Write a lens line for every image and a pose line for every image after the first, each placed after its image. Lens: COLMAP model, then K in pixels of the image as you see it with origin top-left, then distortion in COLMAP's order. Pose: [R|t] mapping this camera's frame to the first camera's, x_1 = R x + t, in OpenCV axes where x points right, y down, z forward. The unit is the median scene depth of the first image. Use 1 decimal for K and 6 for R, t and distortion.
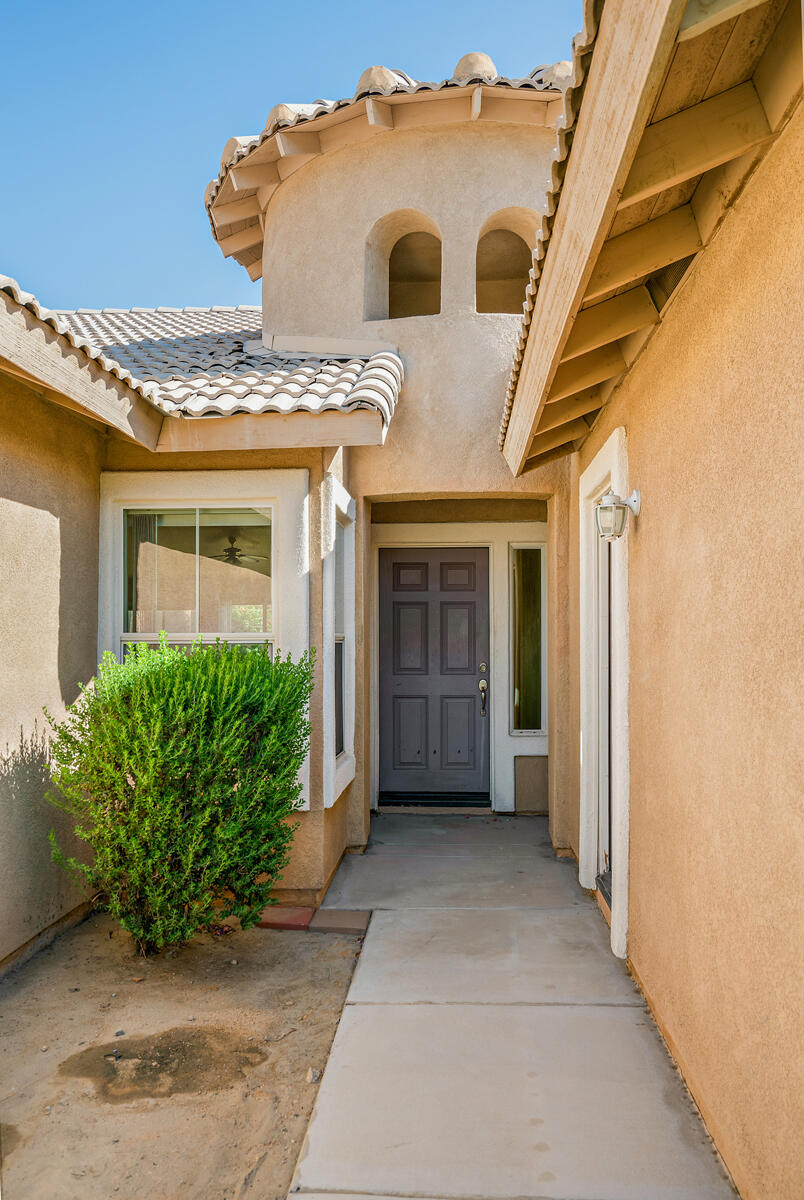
lens RADIAL K [[958.1, 0, 402.0], [0, 958.1, 600.0], [0, 0, 1]] dist [0.000115, -0.000028]
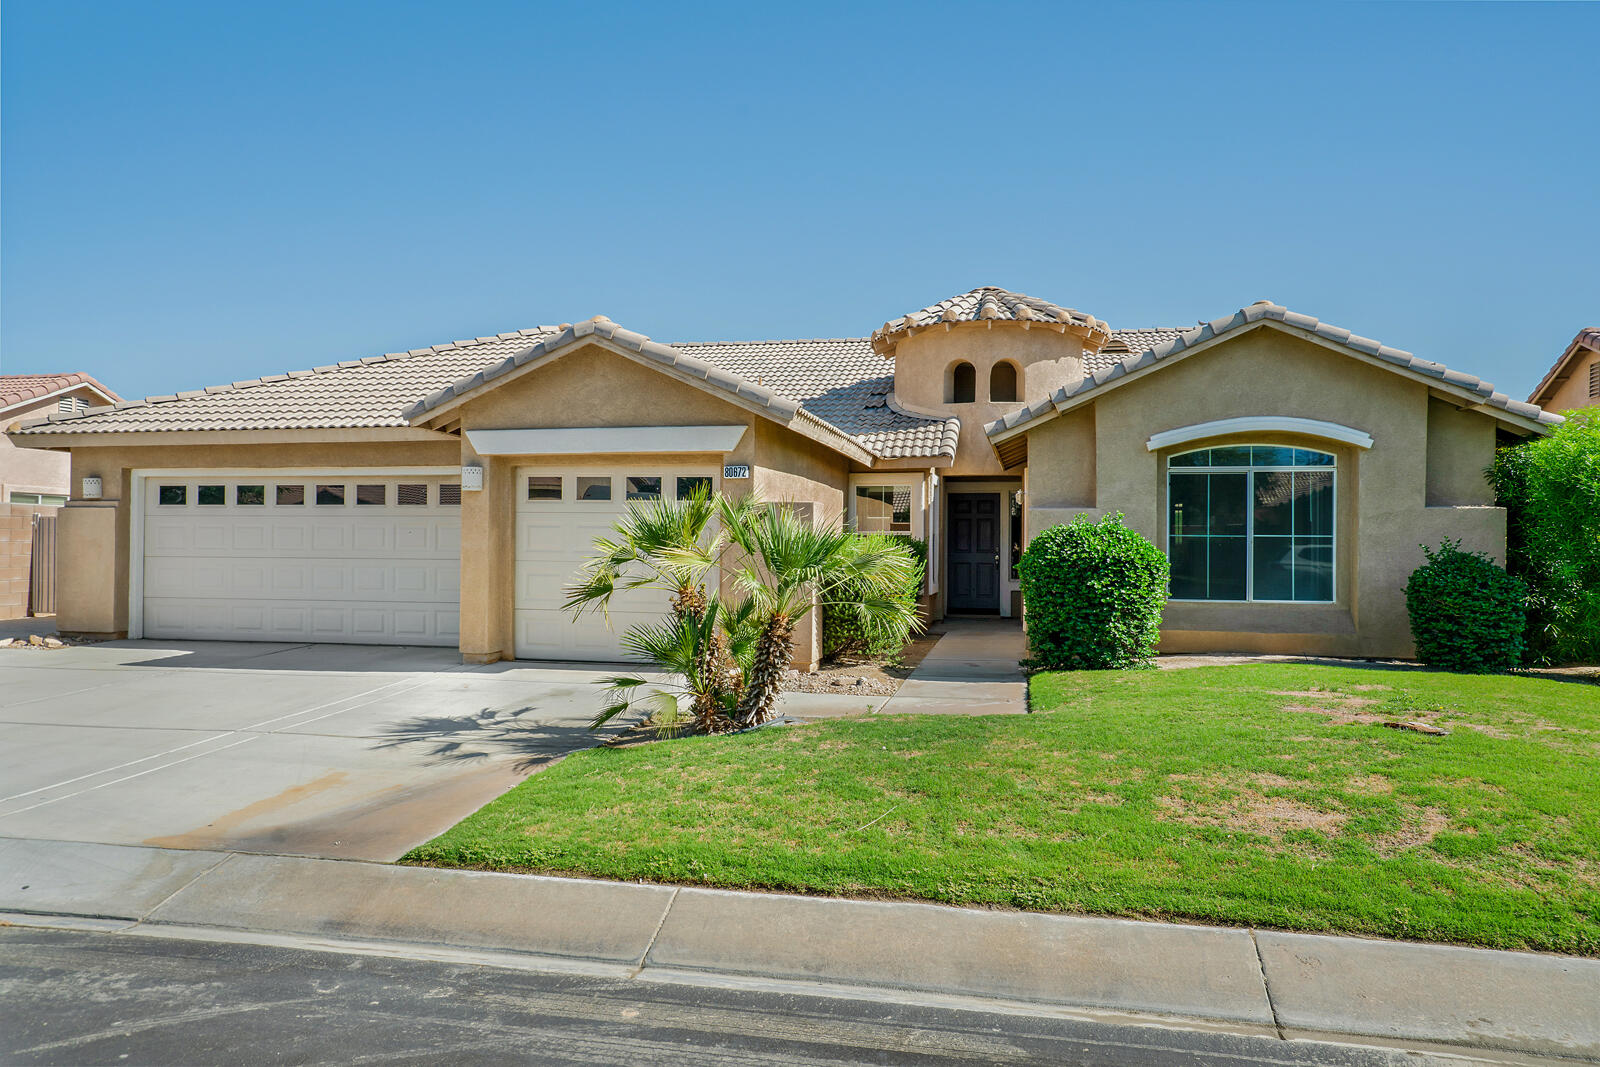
lens RADIAL K [[1126.6, 0, 800.0], [0, 1126.6, 533.5], [0, 0, 1]] dist [0.000305, -0.000010]
pose [[0.989694, 0.008877, -0.142926, 0.011156], [-0.005264, 0.999657, 0.025638, -0.032872], [0.143105, -0.024621, 0.989401, -1.846551]]
